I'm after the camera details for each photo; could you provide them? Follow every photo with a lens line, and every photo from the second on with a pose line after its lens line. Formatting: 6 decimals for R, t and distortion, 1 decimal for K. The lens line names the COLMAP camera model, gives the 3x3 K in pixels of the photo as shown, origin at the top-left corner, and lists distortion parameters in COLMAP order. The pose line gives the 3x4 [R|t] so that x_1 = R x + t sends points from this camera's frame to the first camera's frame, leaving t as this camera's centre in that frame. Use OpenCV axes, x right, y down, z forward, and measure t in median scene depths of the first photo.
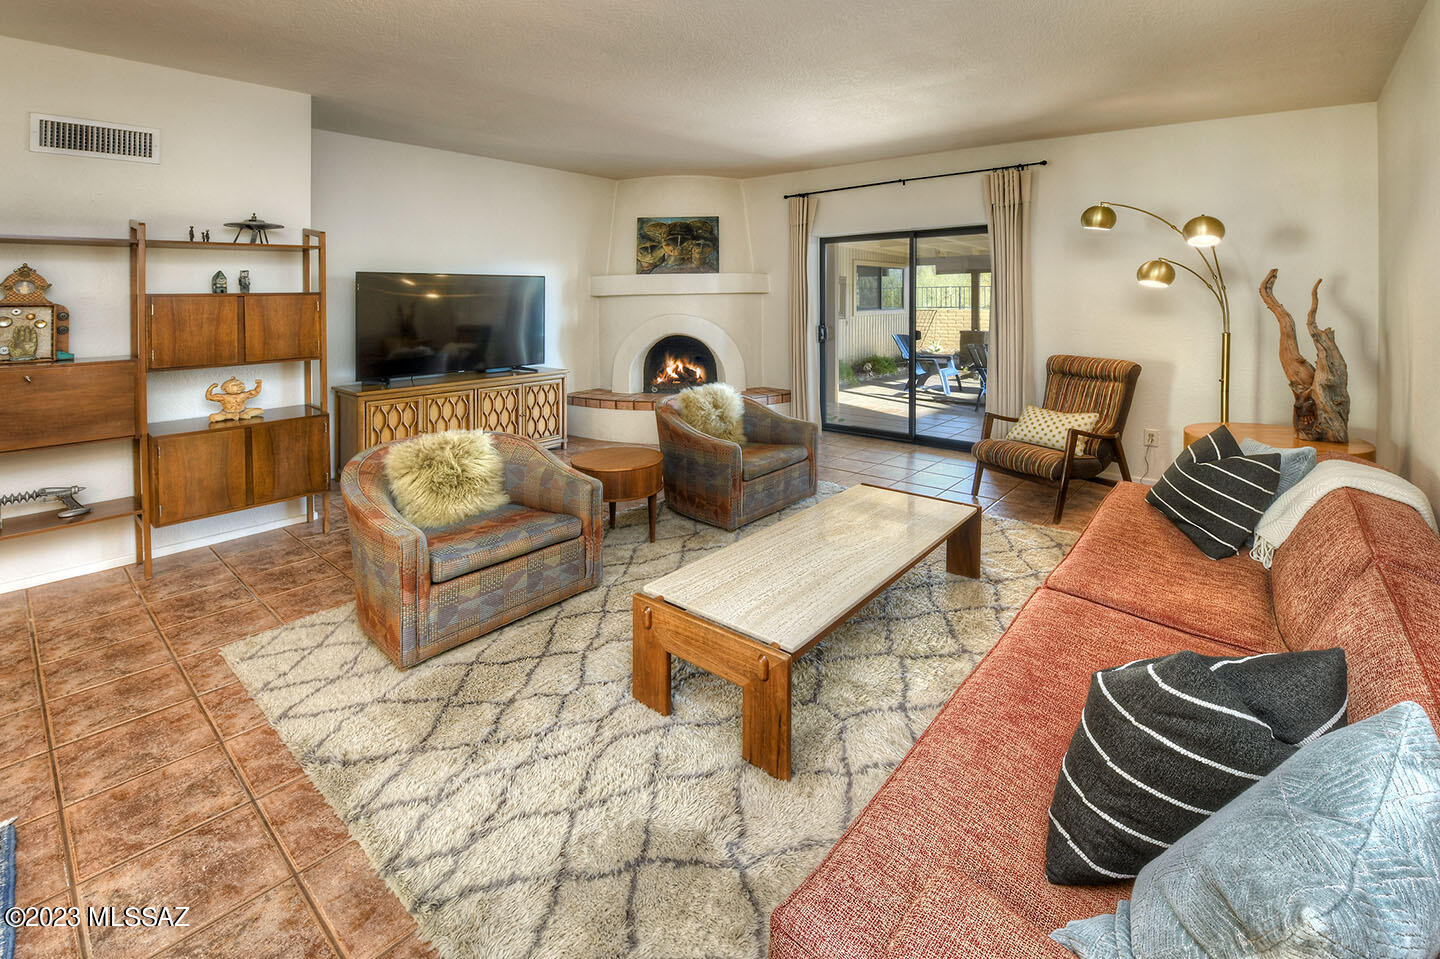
lens RADIAL K [[590.6, 0, 719.8], [0, 590.6, 301.5], [0, 0, 1]] dist [-0.009963, -0.000266]
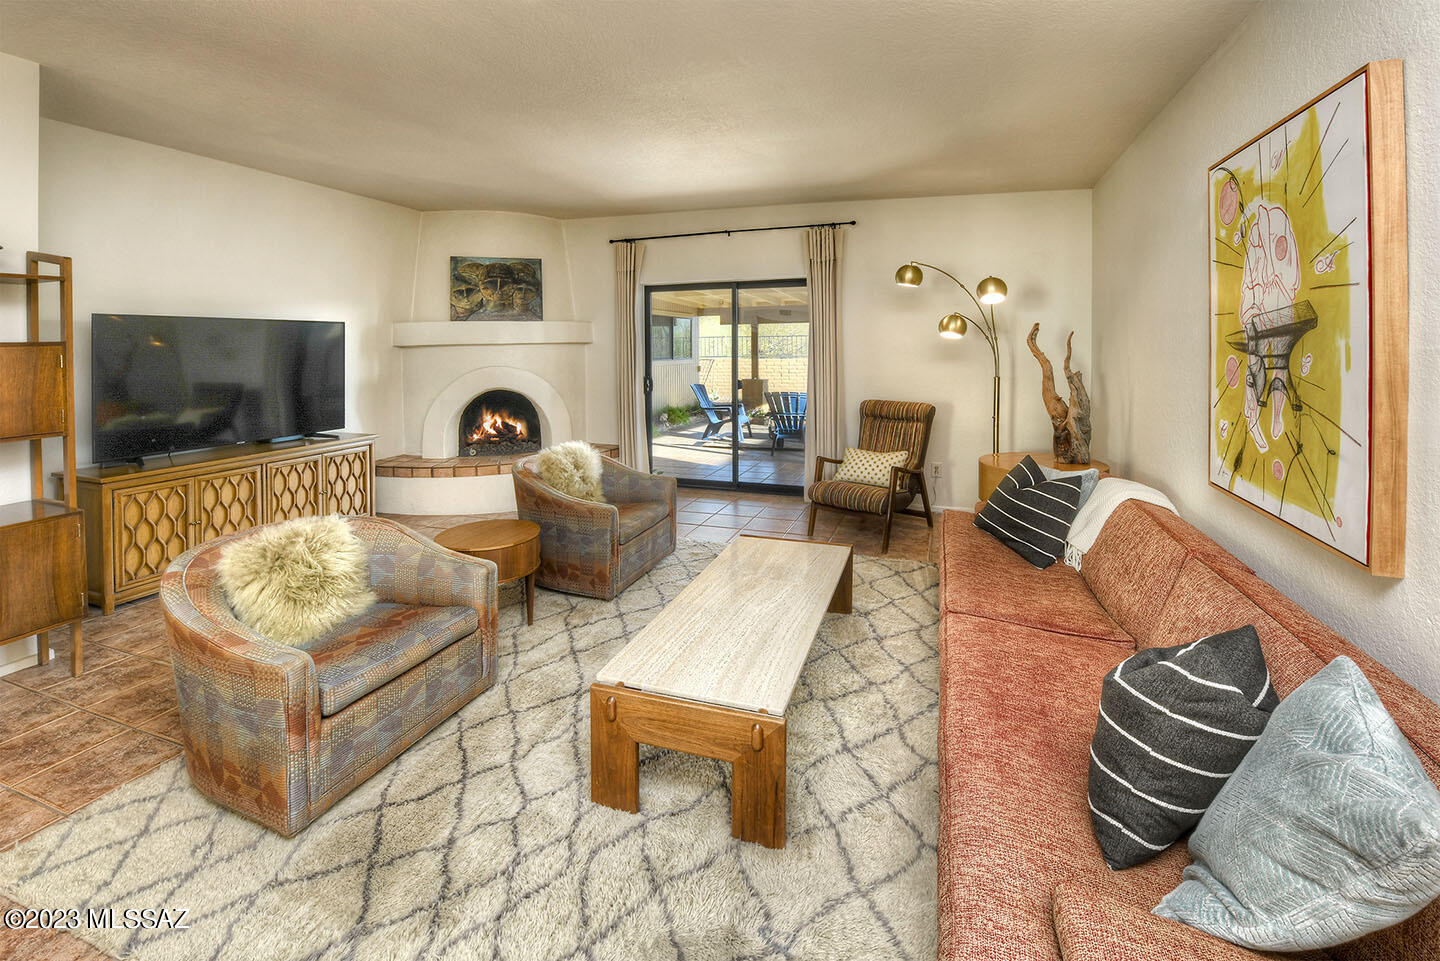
lens RADIAL K [[612.6, 0, 722.0], [0, 612.6, 354.1], [0, 0, 1]] dist [-0.014842, -0.000502]
pose [[0.945119, -0.005083, 0.326686, -0.151966], [0.003705, 0.999981, 0.004838, -0.001314], [-0.326704, -0.003362, 0.945121, 0.045621]]
